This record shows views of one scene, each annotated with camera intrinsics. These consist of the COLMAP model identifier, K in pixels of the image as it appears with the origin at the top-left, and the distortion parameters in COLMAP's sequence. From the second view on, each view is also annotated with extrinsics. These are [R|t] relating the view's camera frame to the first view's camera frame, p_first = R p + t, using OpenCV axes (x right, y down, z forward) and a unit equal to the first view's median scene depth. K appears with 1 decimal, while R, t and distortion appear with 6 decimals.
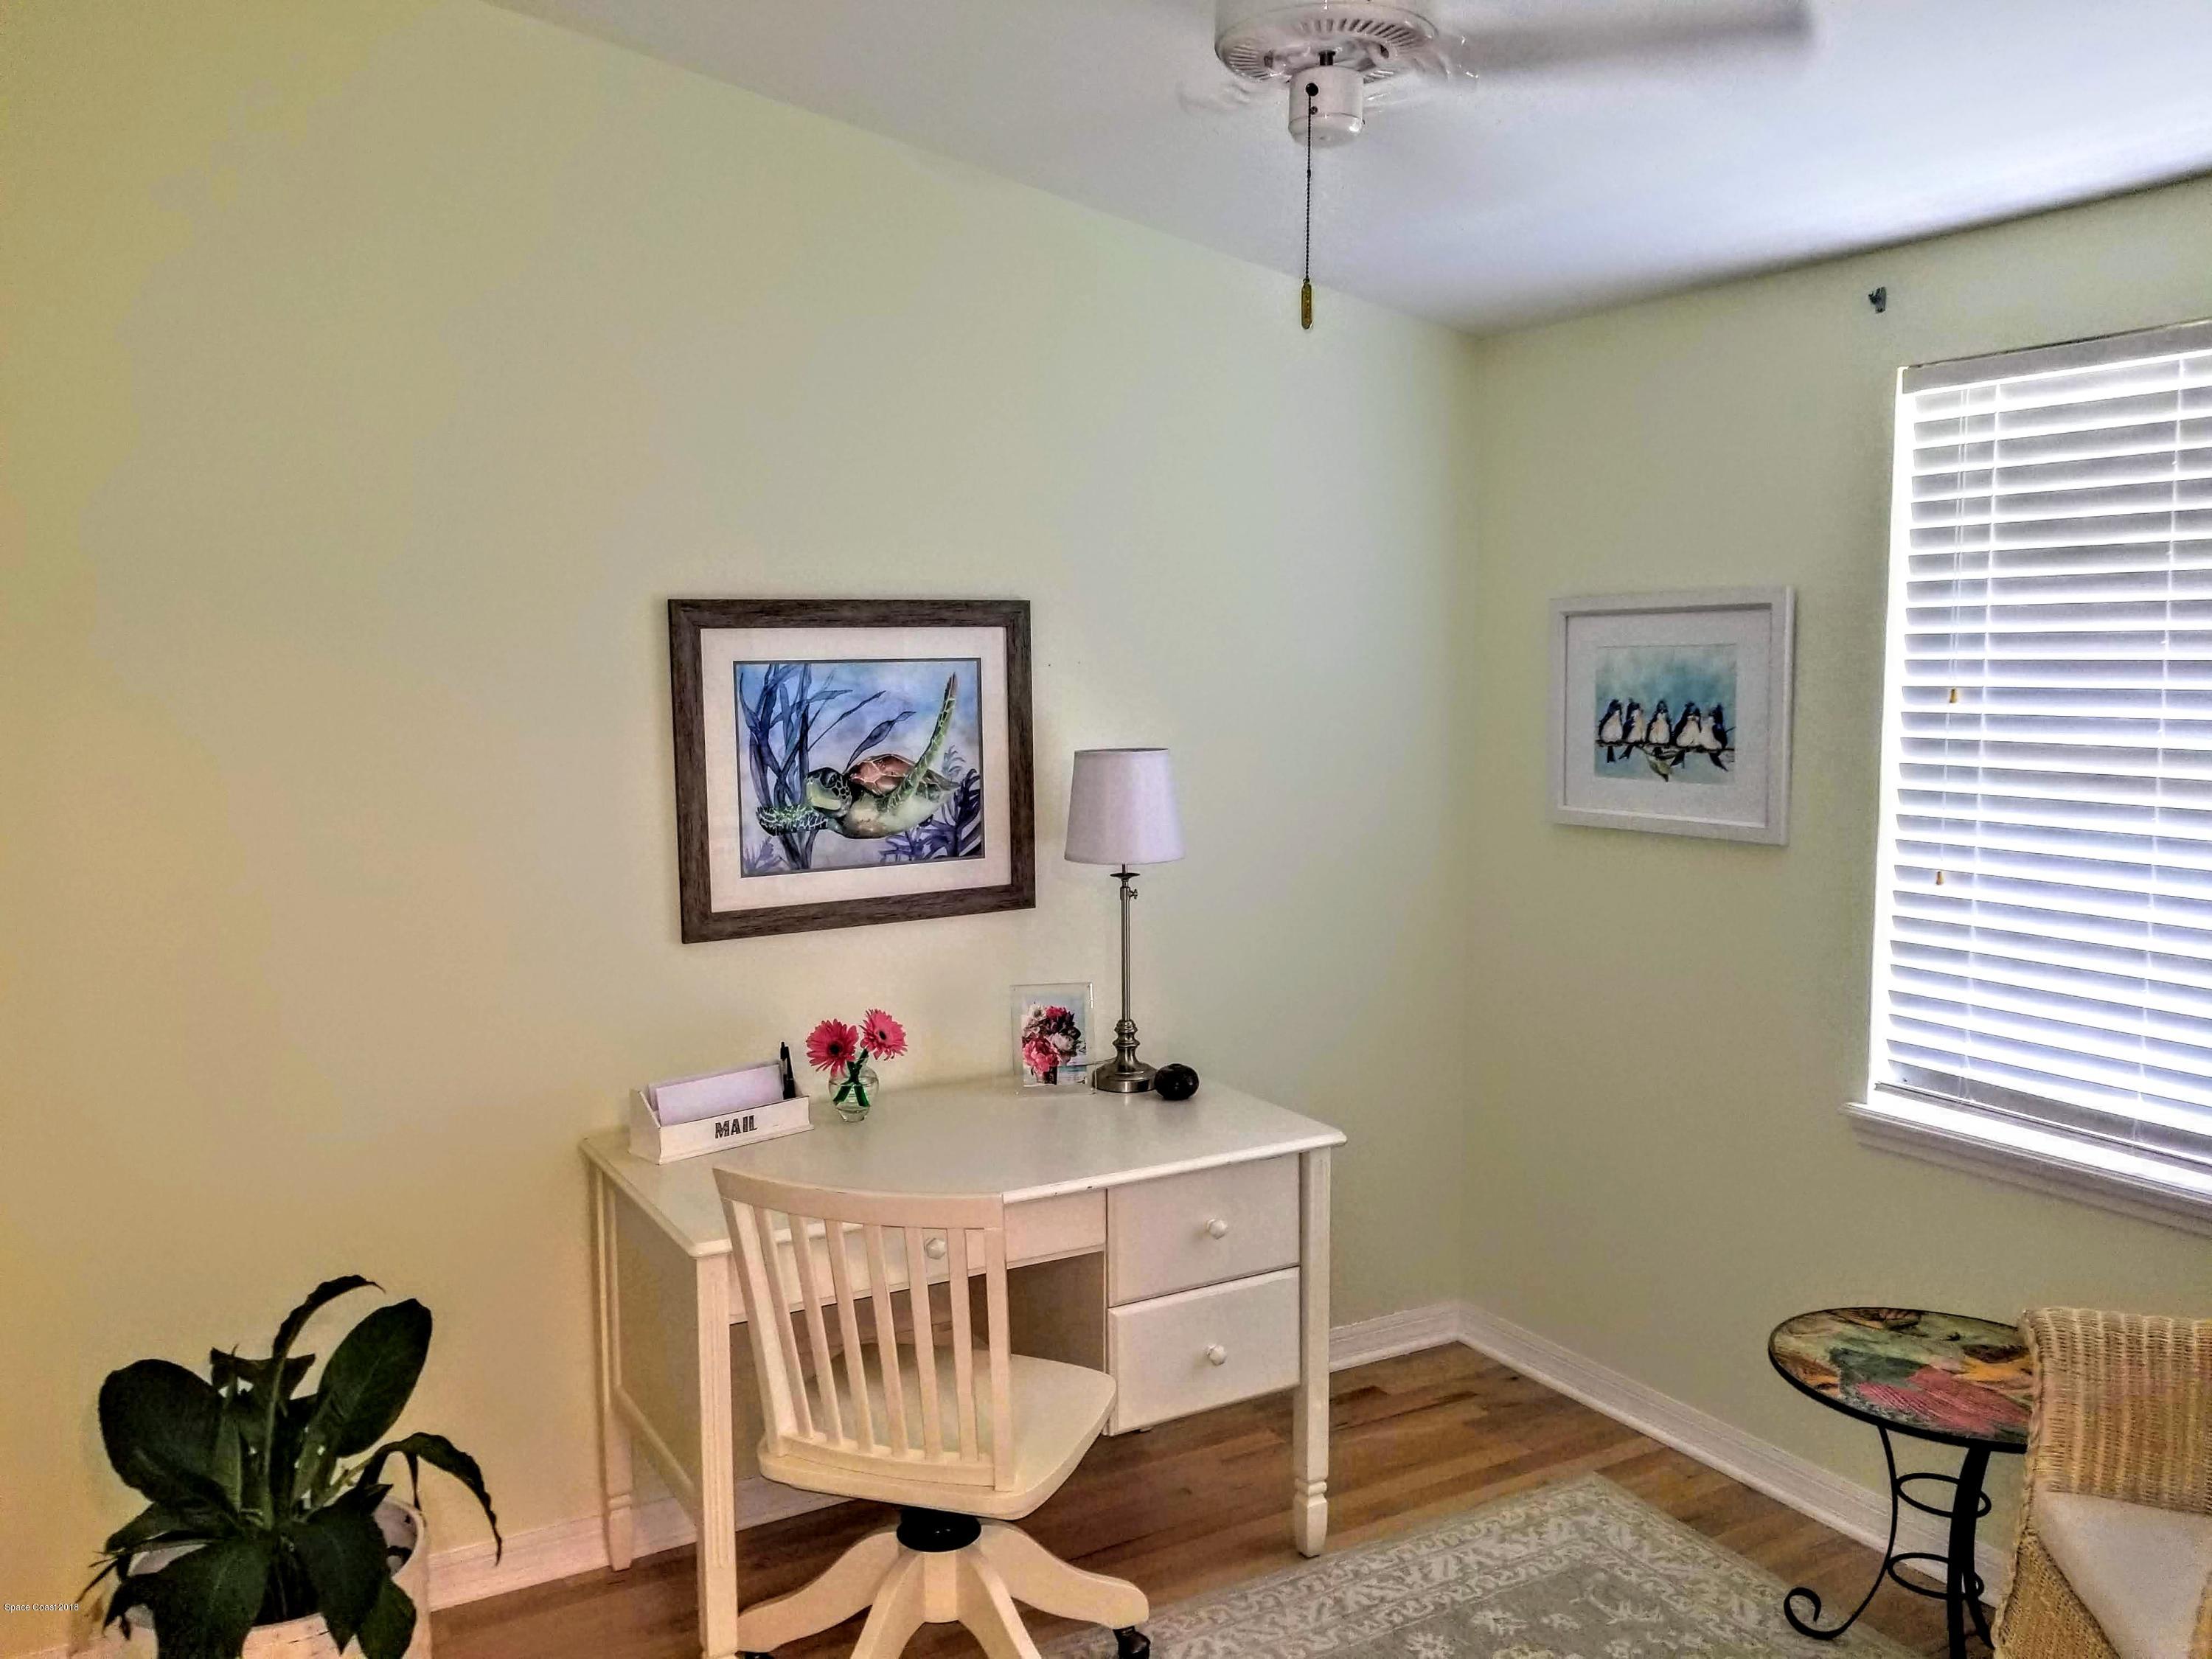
lens RADIAL K [[1761.5, 0, 1100.0], [0, 1761.5, 839.1], [0, 0, 1]] dist [0.065399, -0.106826]
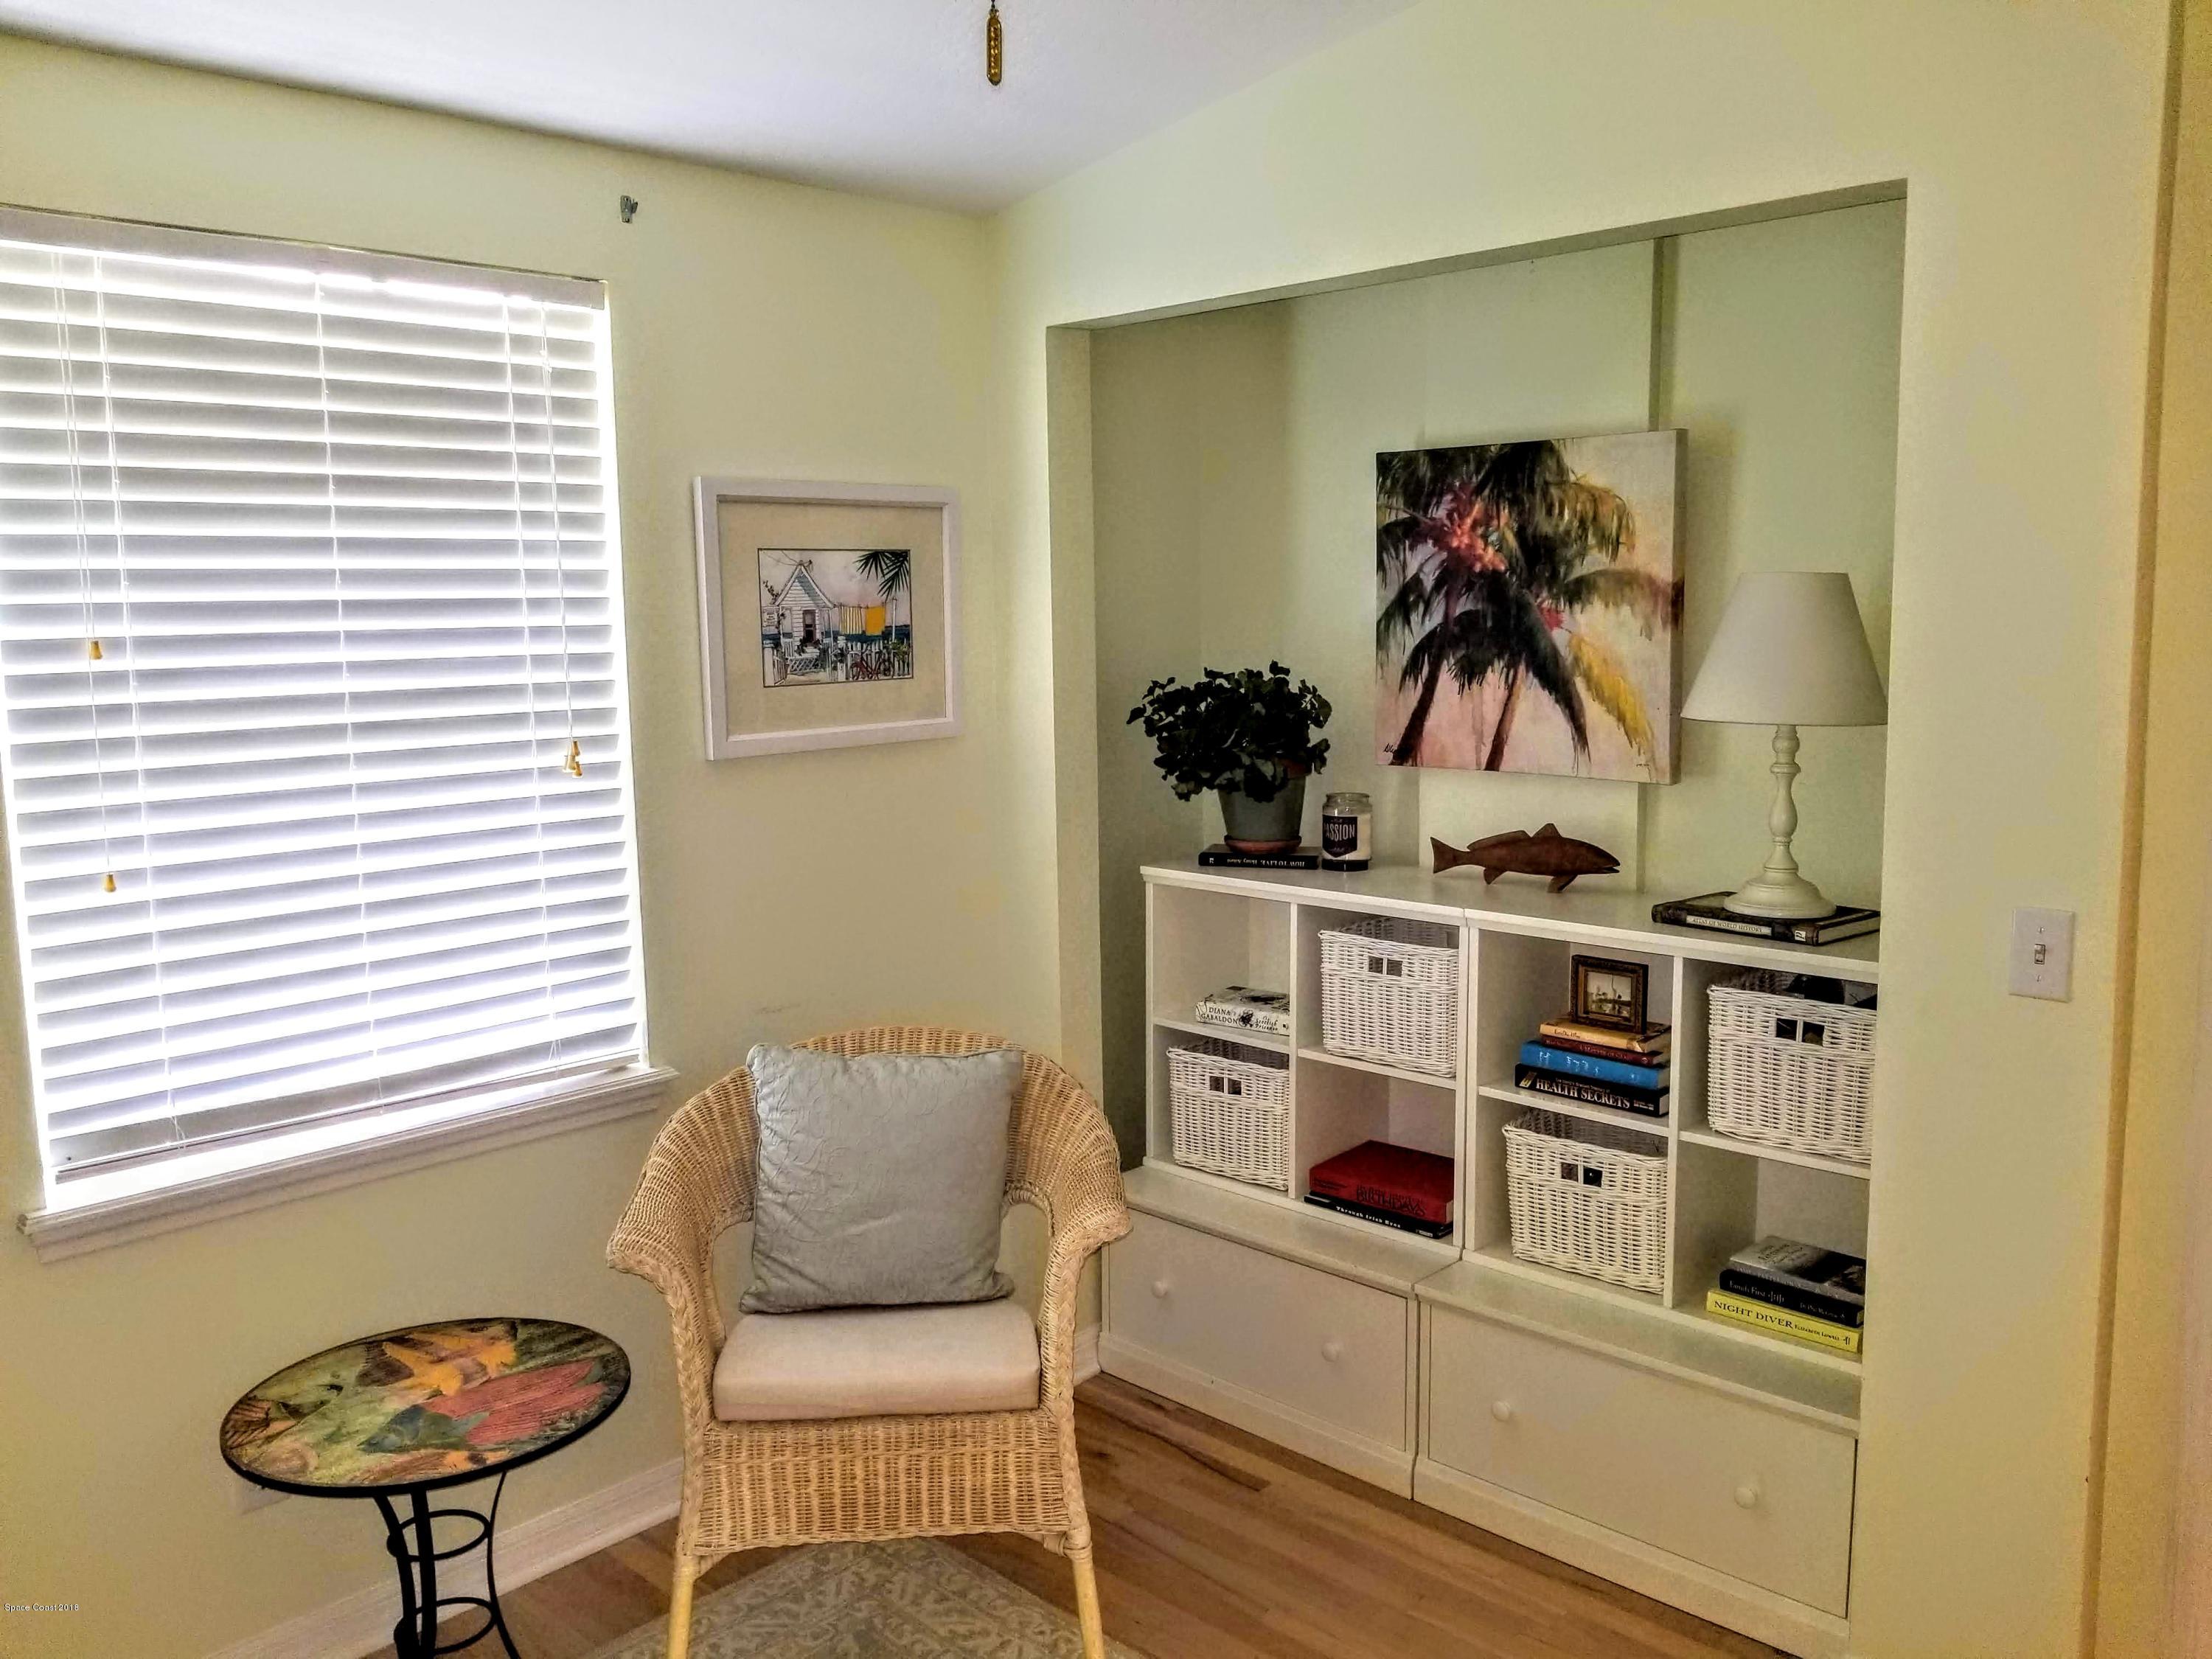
lens RADIAL K [[1761.5, 0, 1097.0], [0, 1761.5, 812.7], [0, 0, 1]] dist [0.065399, -0.106826]
pose [[-0.276854, -0.116729, 0.953796, -0.408046], [0.112109, 0.981892, 0.152709, -0.082904], [-0.954350, 0.149207, -0.258754, 0.817298]]
